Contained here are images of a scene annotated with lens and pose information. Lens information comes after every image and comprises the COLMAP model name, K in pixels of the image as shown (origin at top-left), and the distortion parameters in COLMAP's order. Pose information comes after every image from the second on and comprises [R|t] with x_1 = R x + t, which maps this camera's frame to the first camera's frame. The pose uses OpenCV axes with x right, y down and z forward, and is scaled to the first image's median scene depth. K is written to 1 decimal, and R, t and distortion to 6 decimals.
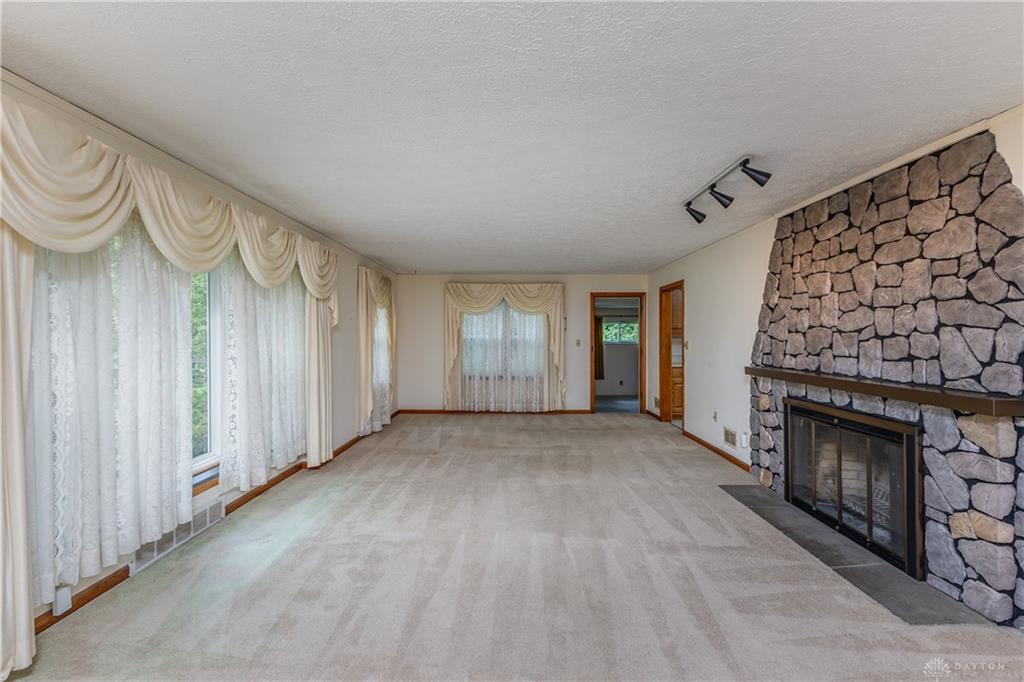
lens RADIAL K [[448.5, 0, 509.1], [0, 448.5, 339.1], [0, 0, 1]] dist [0.009936, -0.000234]
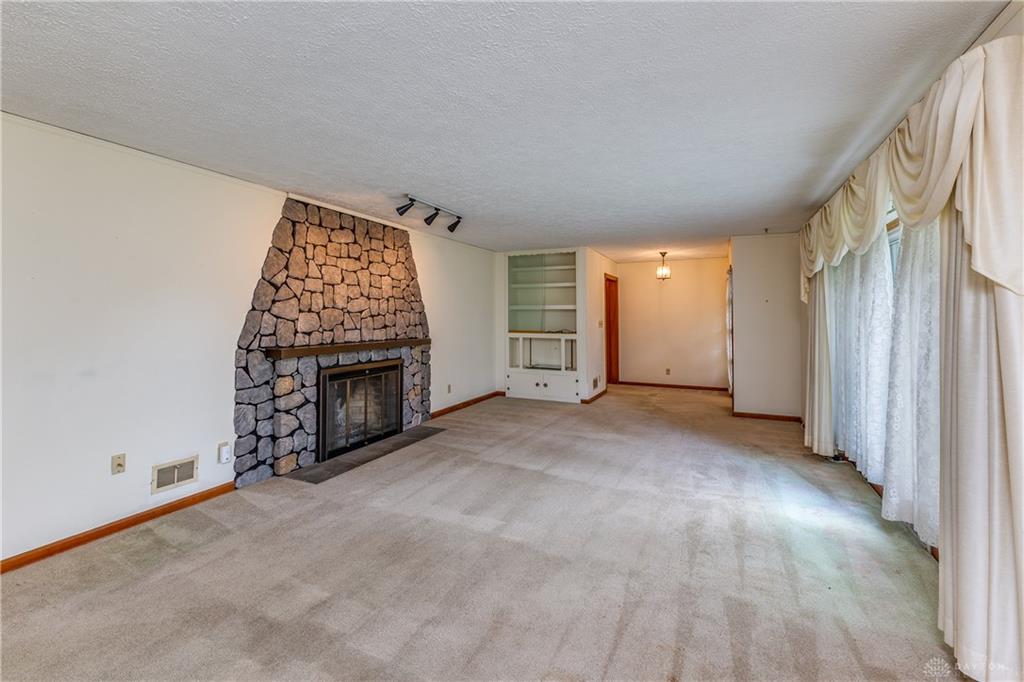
lens RADIAL K [[448.5, 0, 503.7], [0, 448.5, 306.7], [0, 0, 1]] dist [0.009936, -0.000234]
pose [[-0.906574, 0.009156, 0.421947, -0.317800], [0.004410, 0.999916, -0.012223, -0.014568], [-0.422023, -0.009220, -0.906538, 2.137850]]
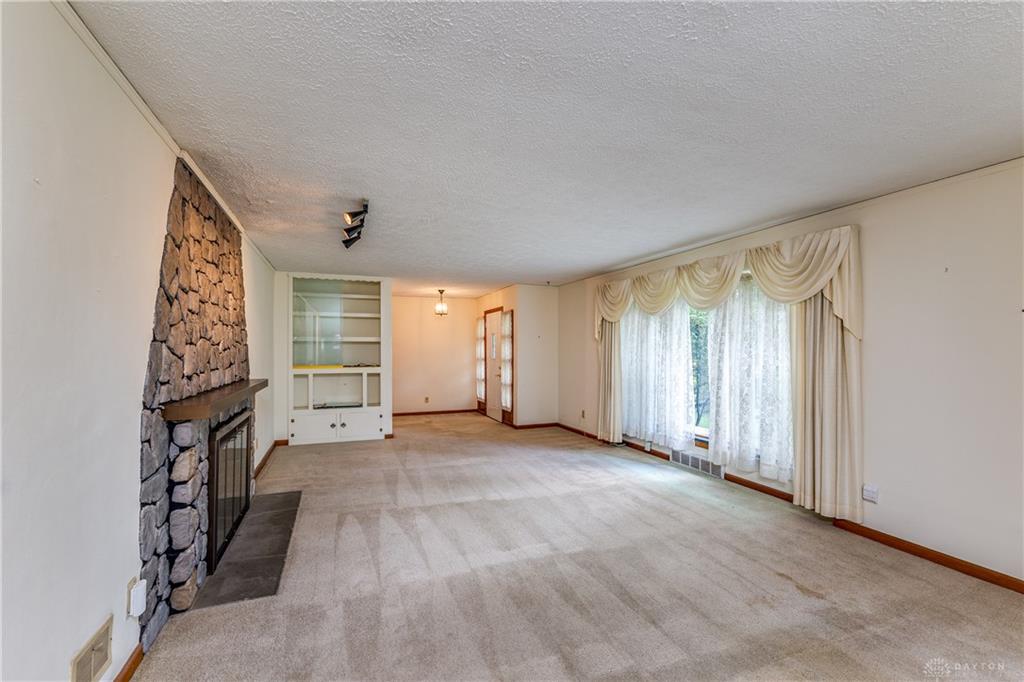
lens RADIAL K [[448.5, 0, 508.9], [0, 448.5, 343.6], [0, 0, 1]] dist [0.009936, -0.000234]
pose [[-0.931507, -0.001456, -0.363720, 0.508986], [-0.001630, 0.999999, 0.000173, -0.019536], [0.363719, 0.000755, -0.931508, 2.181164]]
